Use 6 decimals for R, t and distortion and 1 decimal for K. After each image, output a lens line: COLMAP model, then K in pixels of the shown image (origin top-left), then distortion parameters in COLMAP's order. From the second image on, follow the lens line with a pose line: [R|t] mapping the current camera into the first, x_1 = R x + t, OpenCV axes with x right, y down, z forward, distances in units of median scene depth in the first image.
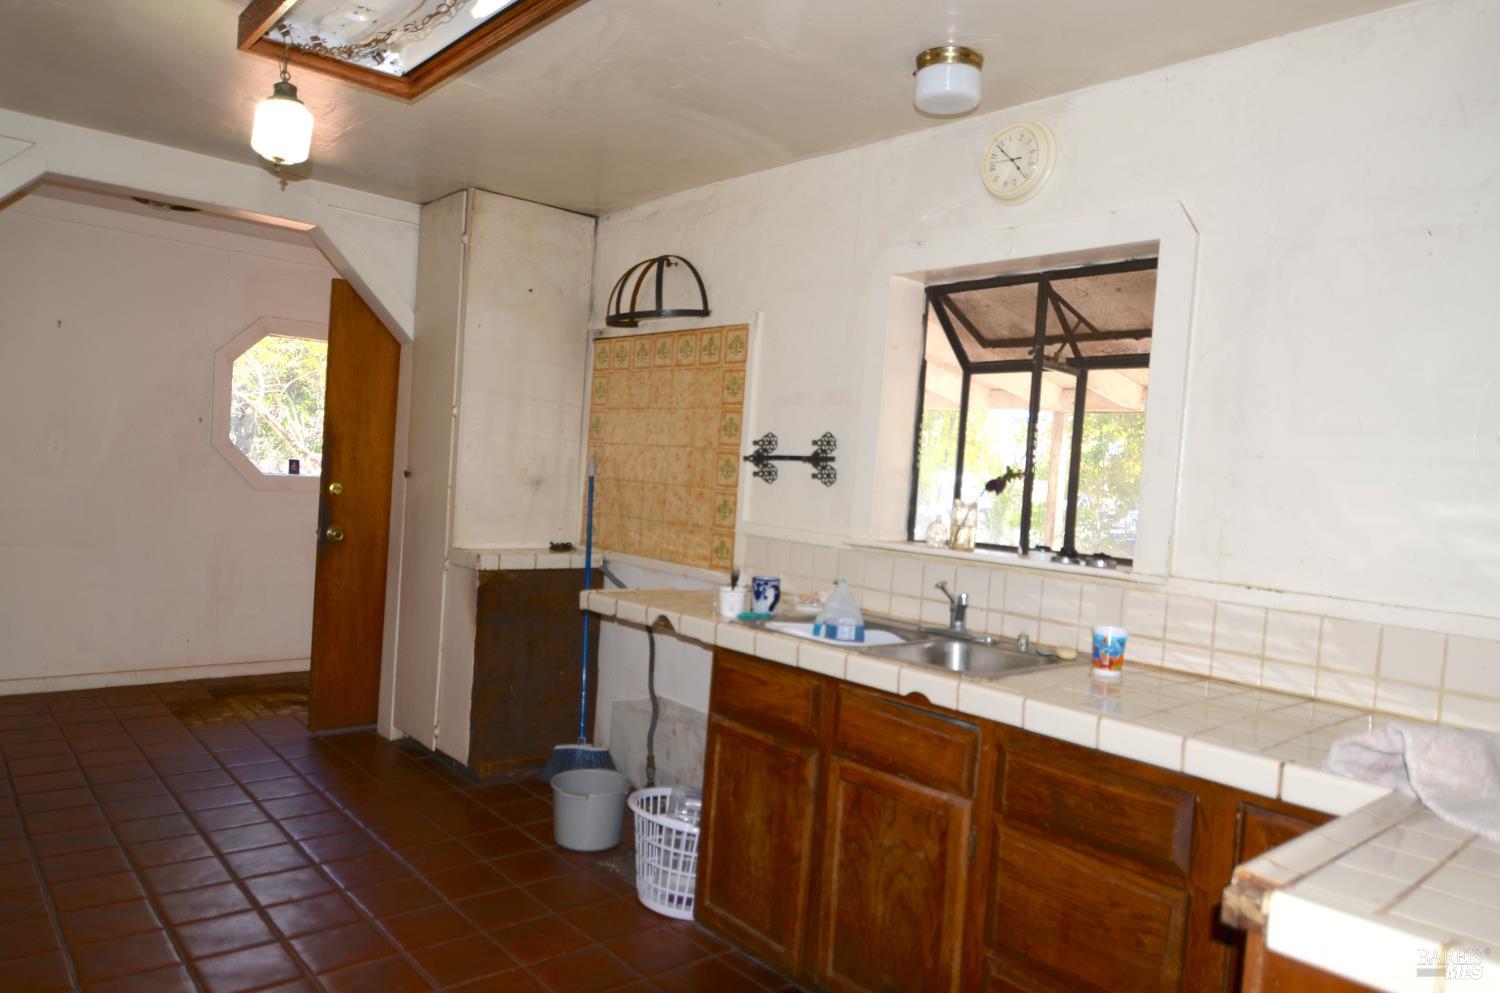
lens RADIAL K [[975.7, 0, 751.2], [0, 975.7, 513.5], [0, 0, 1]] dist [-0.005333, -0.005724]
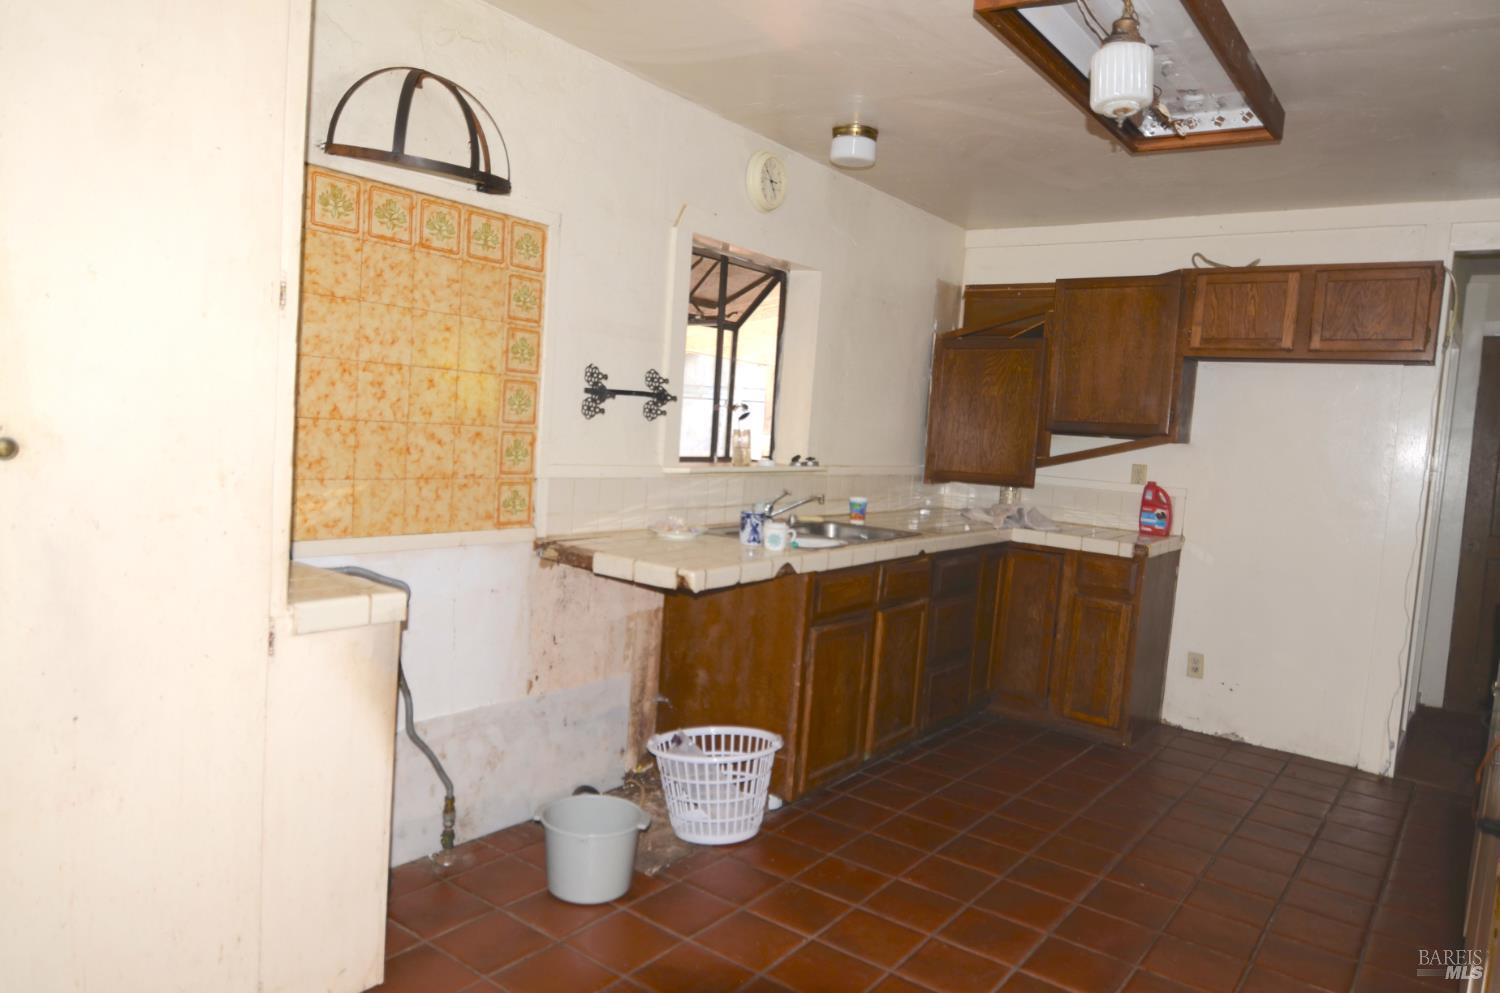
lens RADIAL K [[975.7, 0, 717.0], [0, 975.7, 494.9], [0, 0, 1]] dist [-0.005333, -0.005724]
pose [[-0.175756, -0.156173, 0.971967, -0.830761], [-0.035450, 0.987700, 0.152290, -0.095932], [-0.983795, -0.007690, -0.179131, 0.962908]]
